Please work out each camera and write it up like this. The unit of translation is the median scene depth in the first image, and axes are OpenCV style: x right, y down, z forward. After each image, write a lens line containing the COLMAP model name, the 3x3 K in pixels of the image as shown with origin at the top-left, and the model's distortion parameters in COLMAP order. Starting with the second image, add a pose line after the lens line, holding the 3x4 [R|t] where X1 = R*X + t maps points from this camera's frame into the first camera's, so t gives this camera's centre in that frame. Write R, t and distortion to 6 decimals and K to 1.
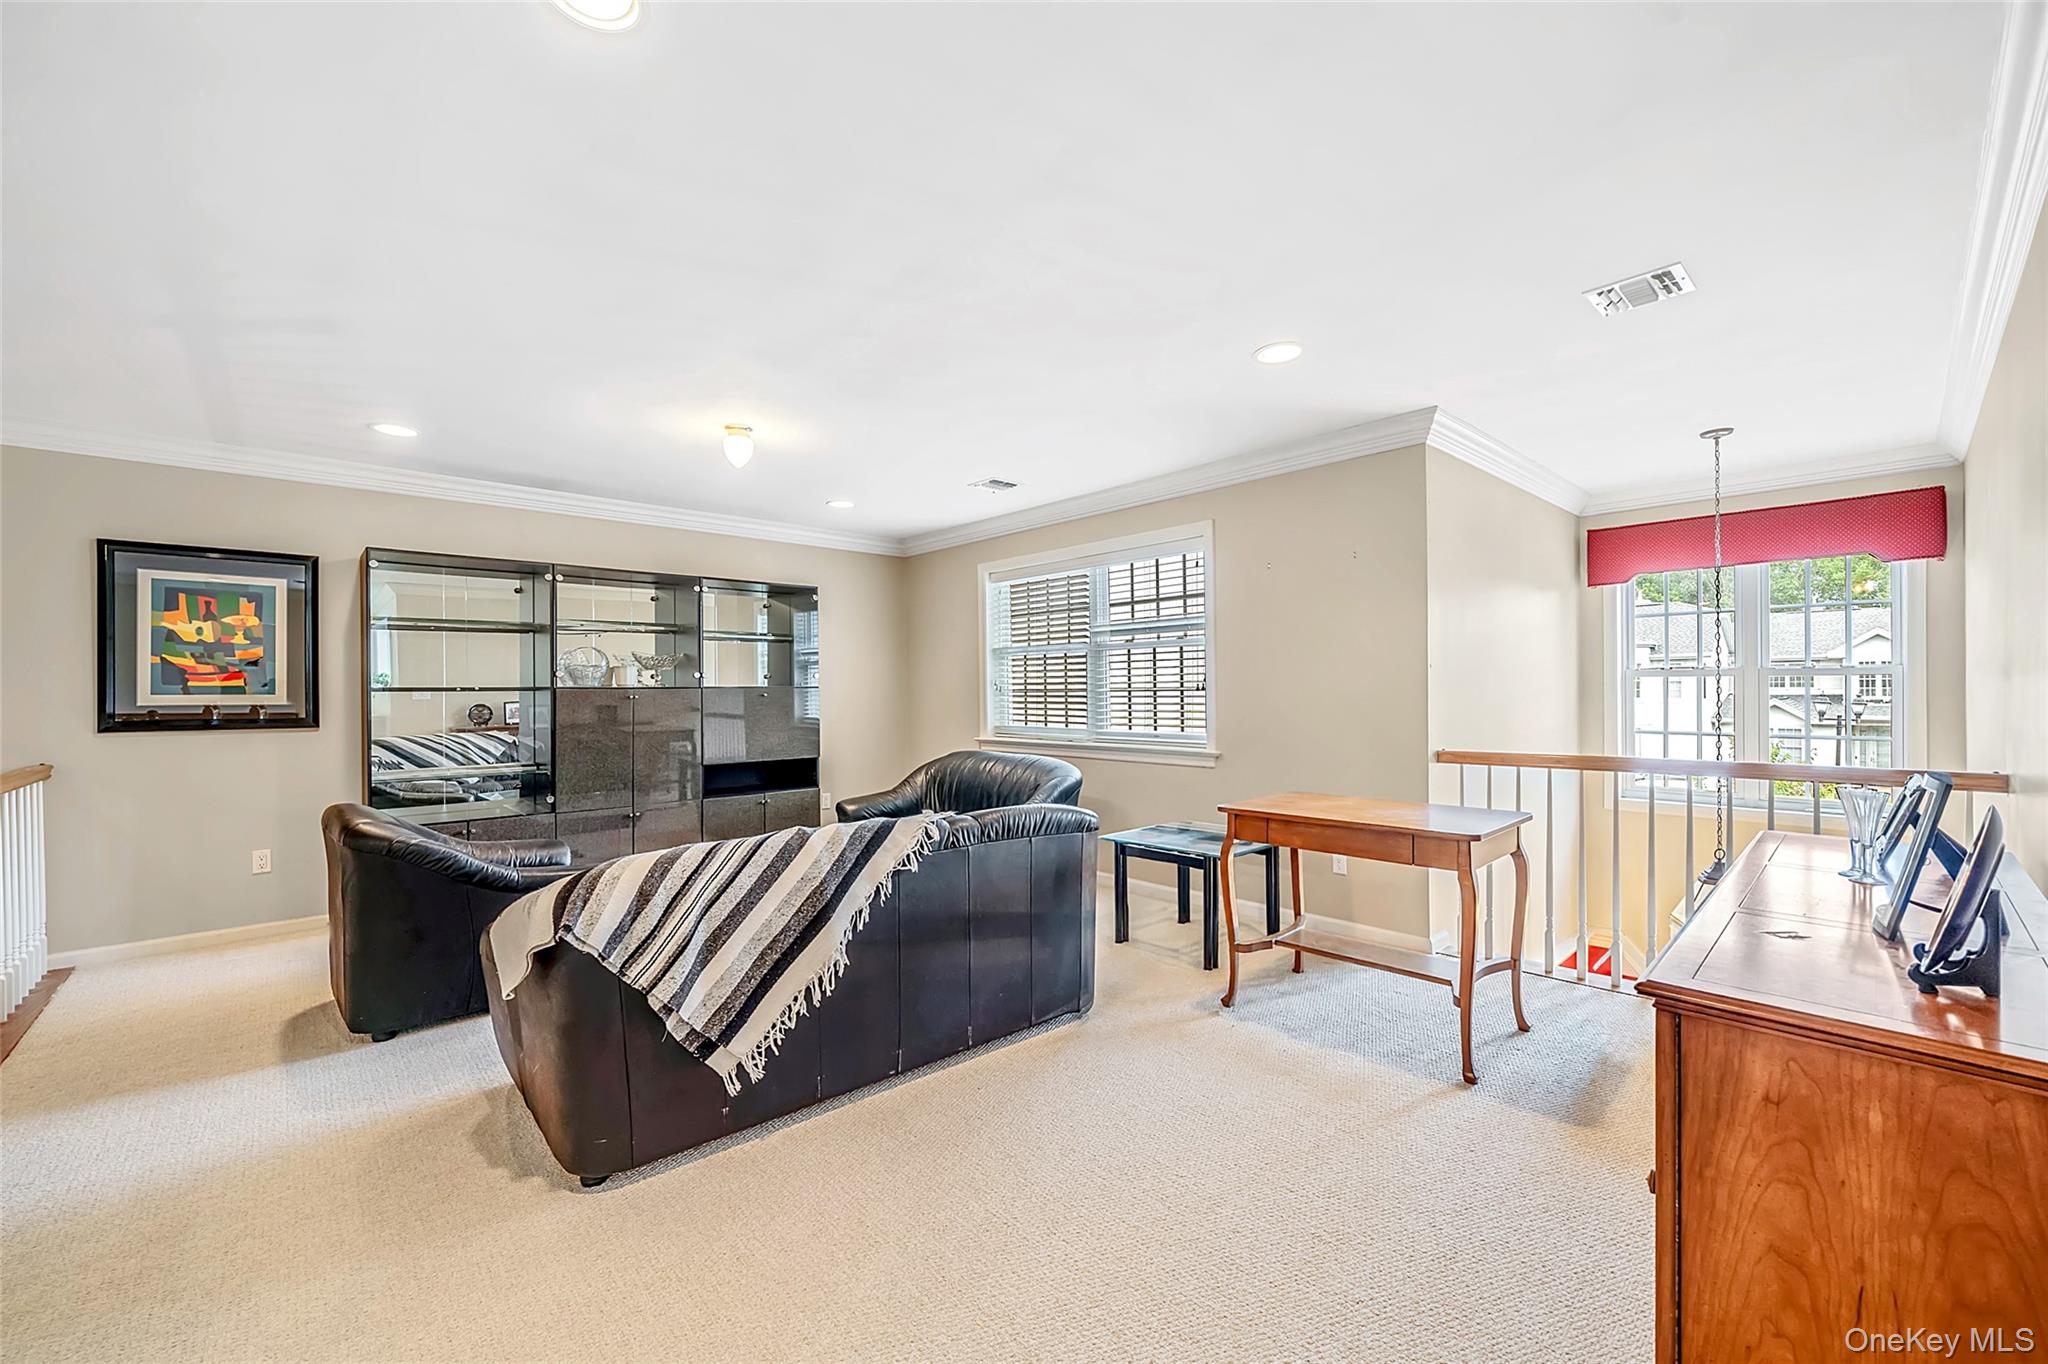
lens RADIAL K [[809.9, 0, 1024.9], [0, 809.9, 689.1], [0, 0, 1]] dist [-0.003189, 0.000131]
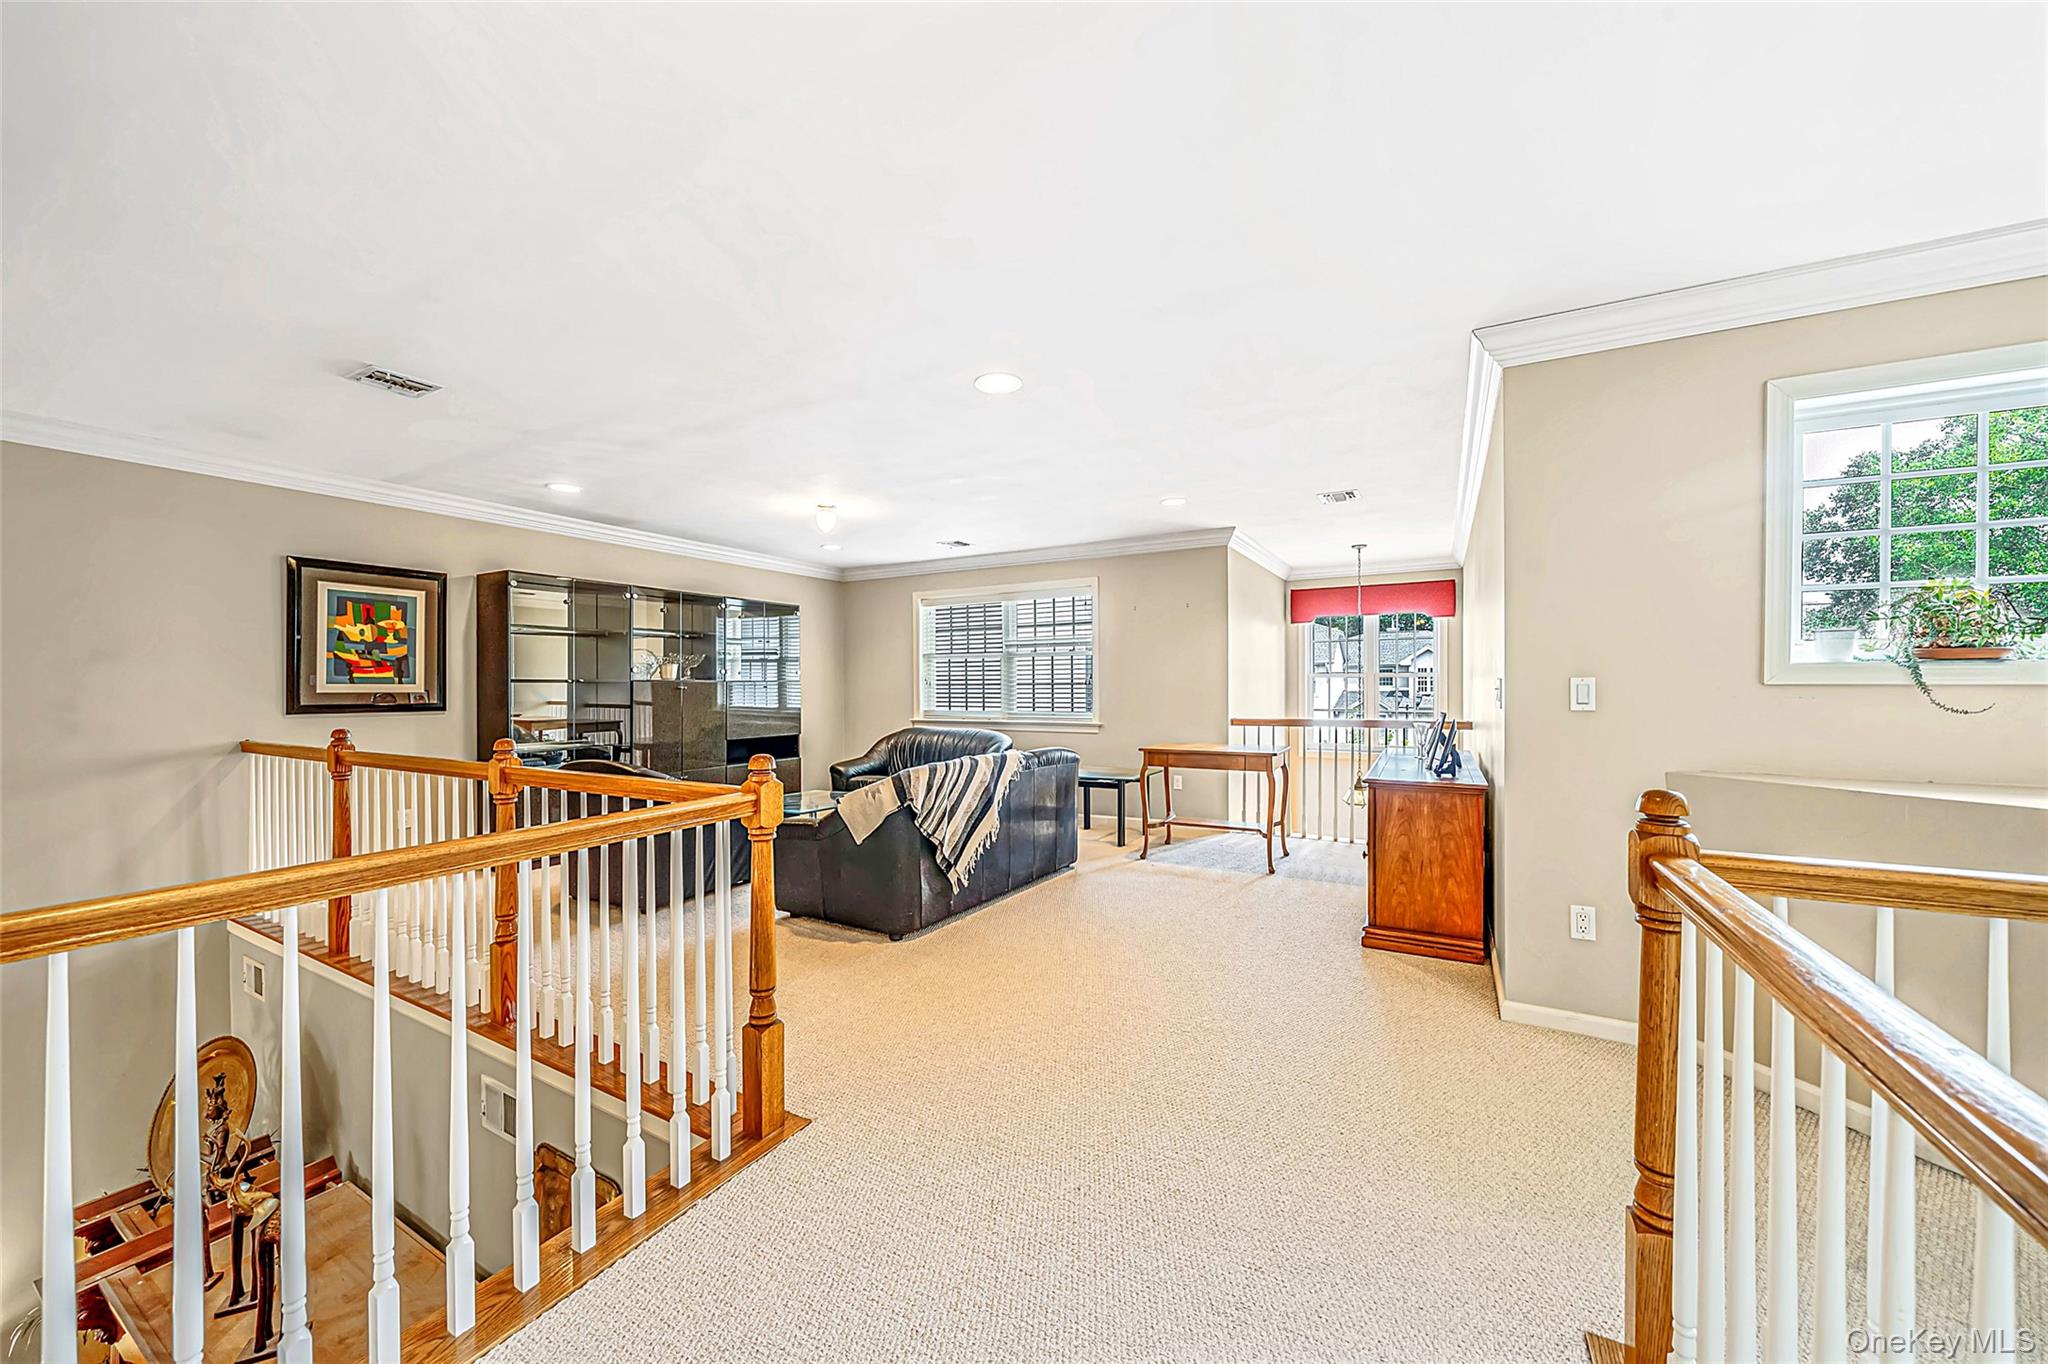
lens RADIAL K [[752.2, 0, 1019.5], [0, 752.2, 684.2], [0, 0, 1]] dist [0.001681, 0.000029]
pose [[0.950650, 0.004409, 0.310234, -0.423268], [-0.003689, 0.999989, -0.002906, 0.006744], [-0.310244, 0.001618, 0.950656, -0.403408]]
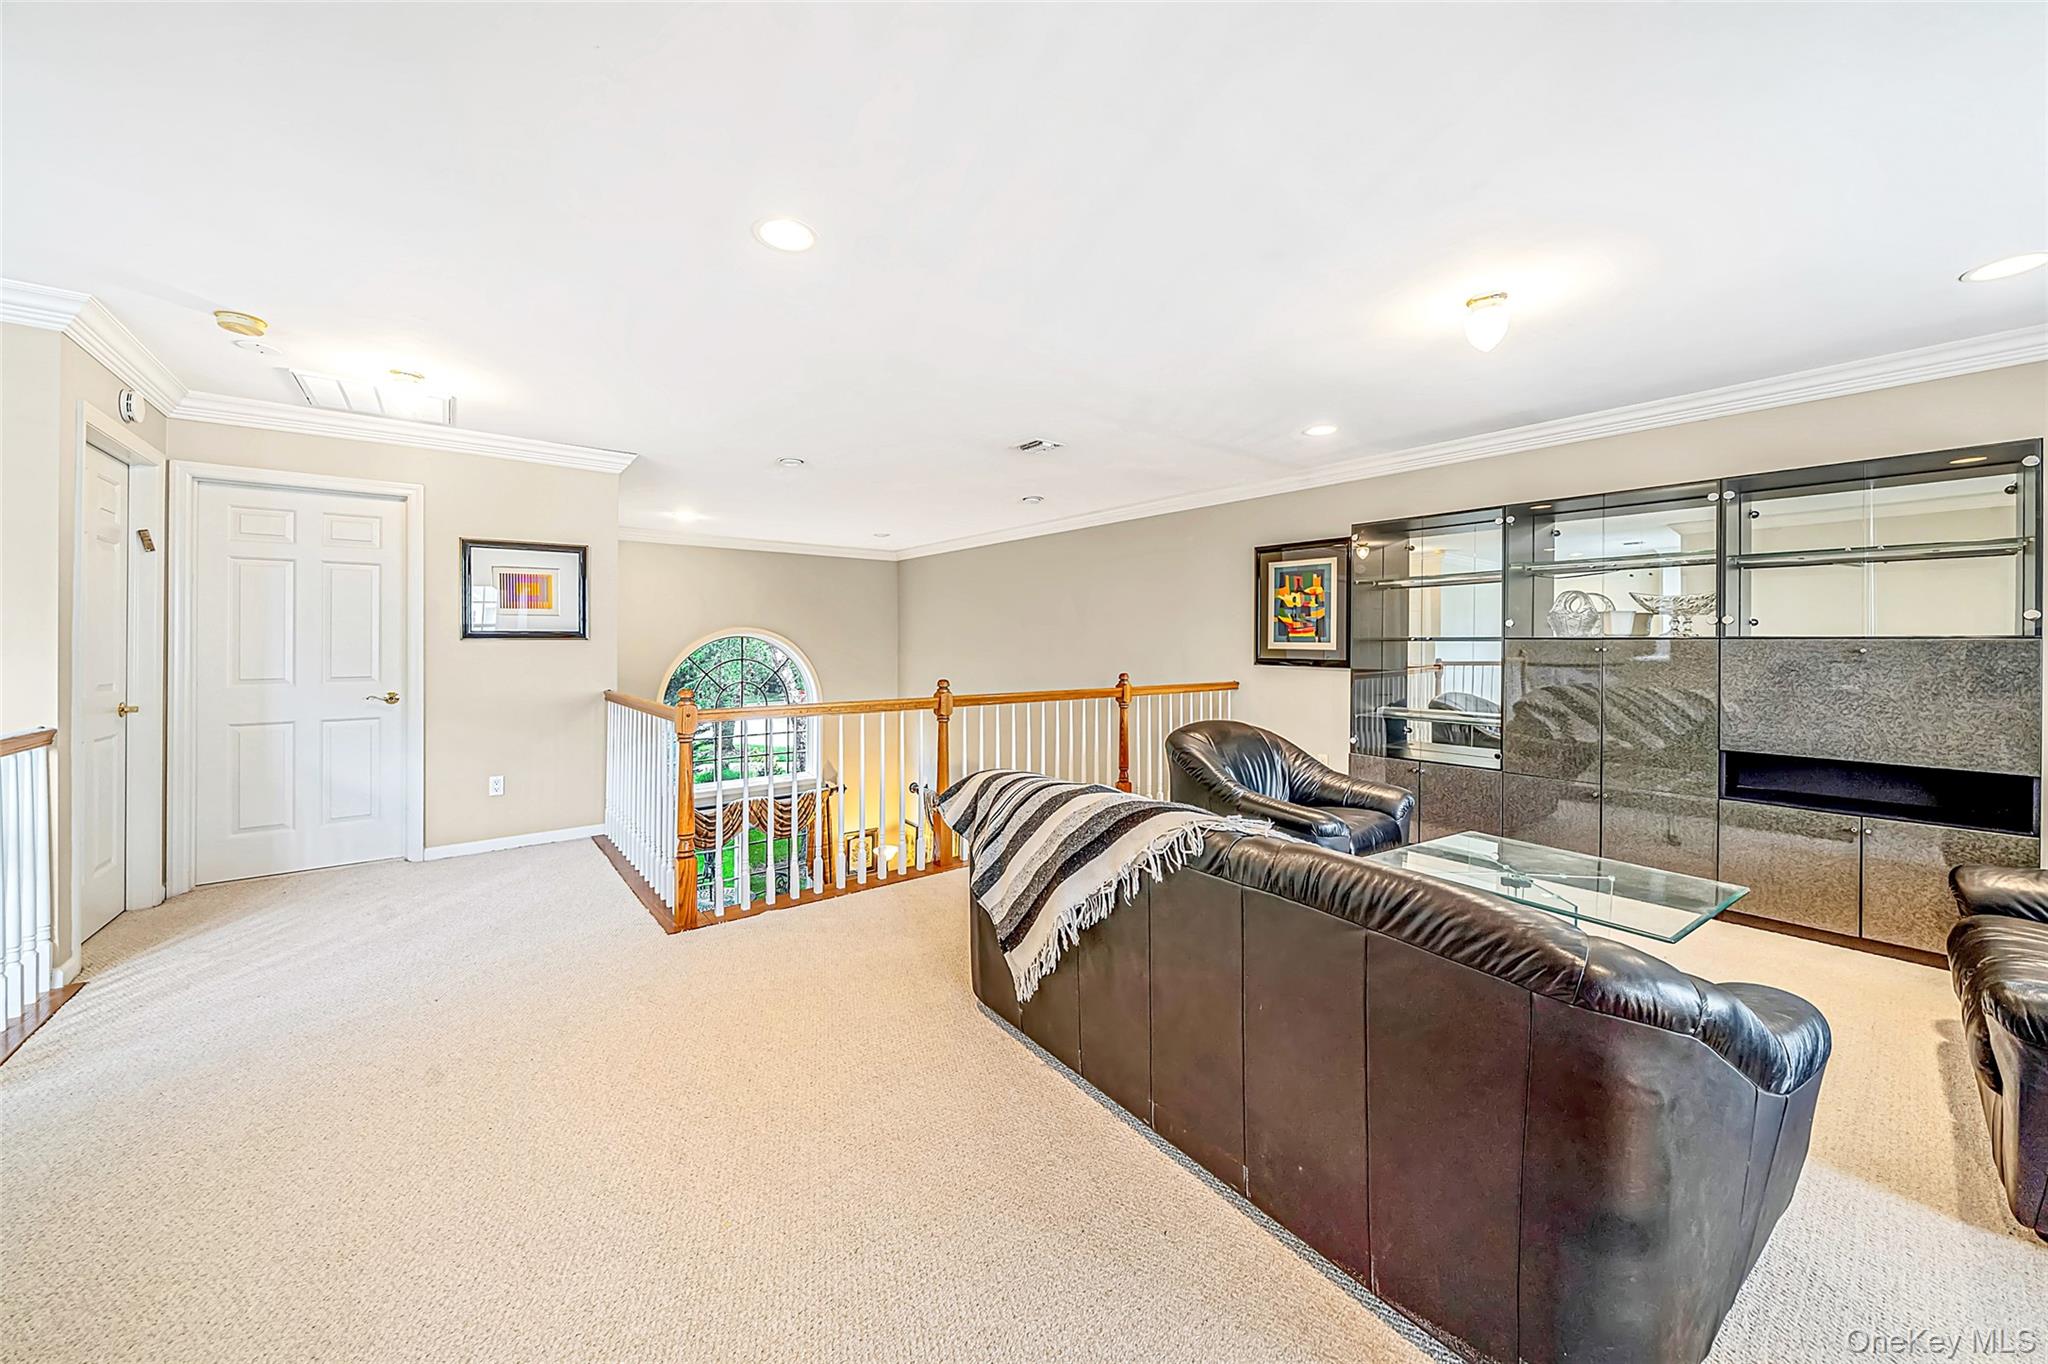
lens RADIAL K [[710.0, 0, 1015.7], [0, 710.0, 638.2], [0, 0, 1]] dist [-0.000953, -0.000001]
pose [[-0.074374, -0.000988, -0.997230, 0.324440], [-0.008686, 0.999962, -0.000343, 0.004457], [0.997193, 0.008637, -0.074380, 0.582473]]
